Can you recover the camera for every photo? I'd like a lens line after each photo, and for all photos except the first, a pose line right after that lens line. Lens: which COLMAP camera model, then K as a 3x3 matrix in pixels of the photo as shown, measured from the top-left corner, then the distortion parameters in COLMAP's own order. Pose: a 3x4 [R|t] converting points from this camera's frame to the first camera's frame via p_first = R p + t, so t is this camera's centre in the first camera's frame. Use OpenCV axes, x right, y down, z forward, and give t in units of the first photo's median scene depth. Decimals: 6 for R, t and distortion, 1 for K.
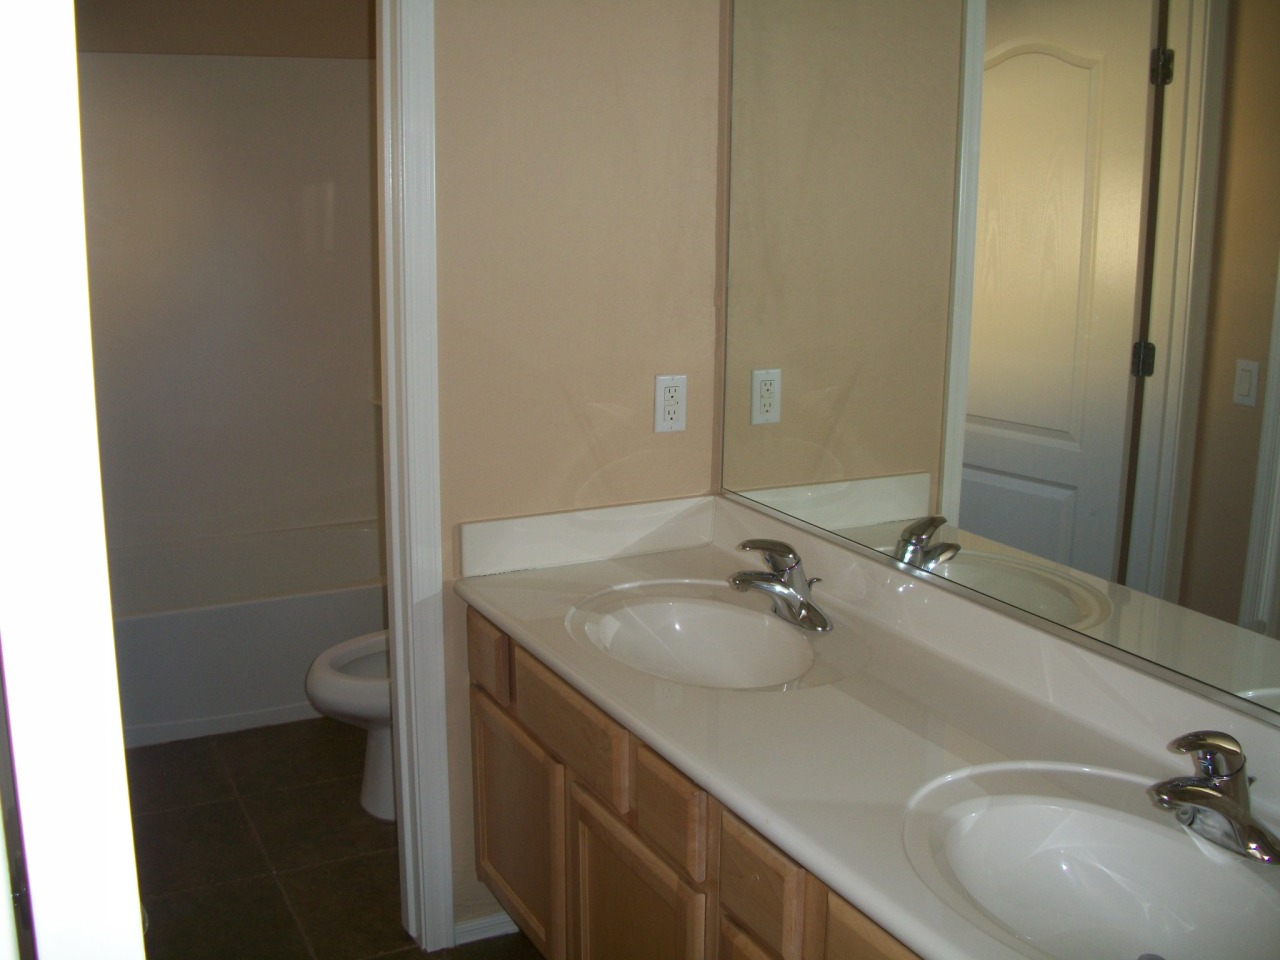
lens RADIAL K [[1348.9, 0, 640.0], [0, 1348.9, 480.0], [0, 0, 1]] dist [-0.155065, 0.021007]
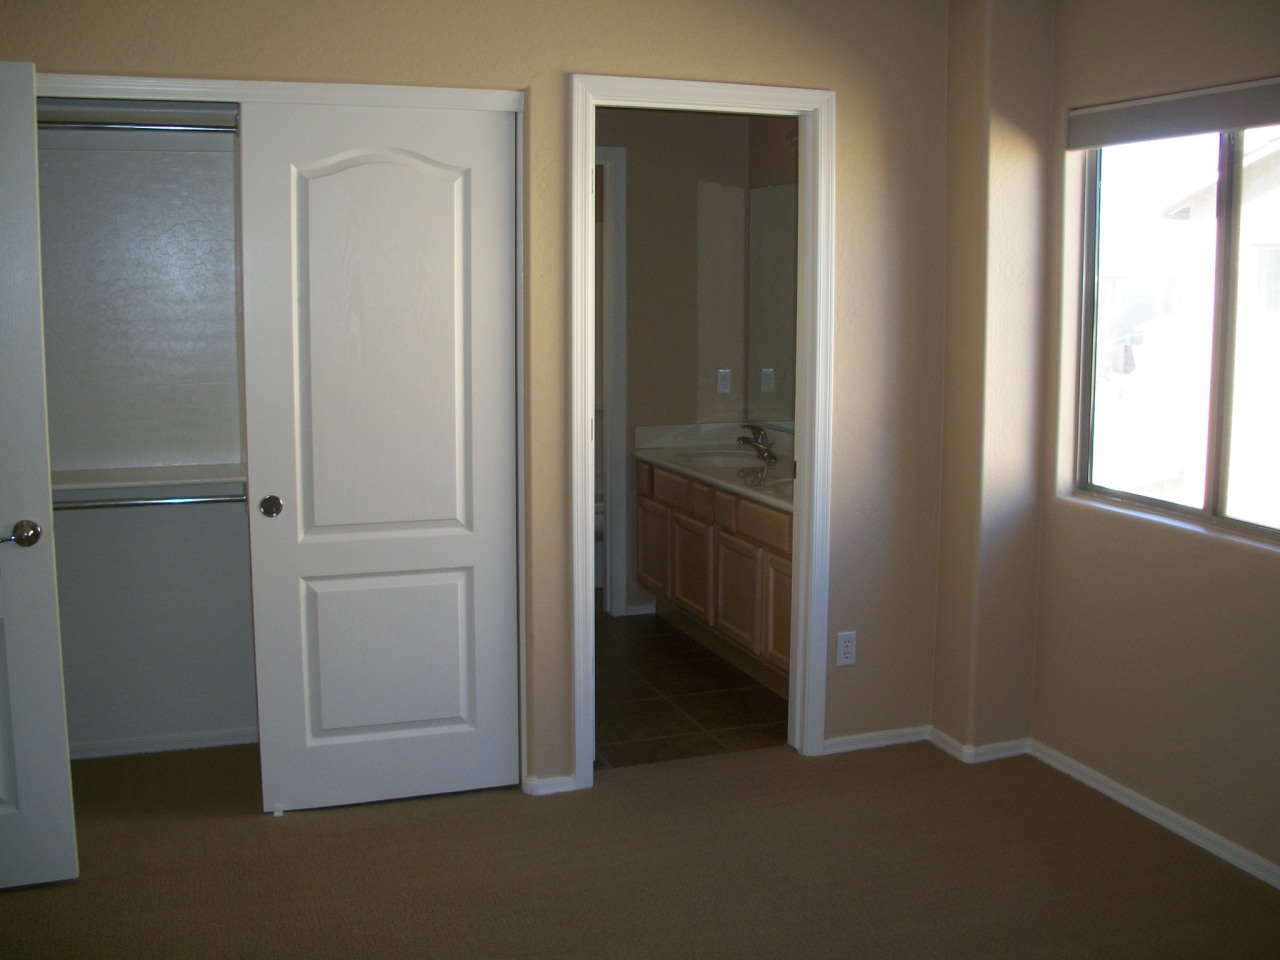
lens RADIAL K [[1348.9, 0, 640.0], [0, 1348.9, 480.0], [0, 0, 1]] dist [-0.155065, 0.021007]
pose [[0.990883, 0.005853, -0.134599, 0.207141], [-0.016859, 0.996590, -0.080777, 0.326397], [0.133667, 0.082309, 0.987602, -1.408311]]
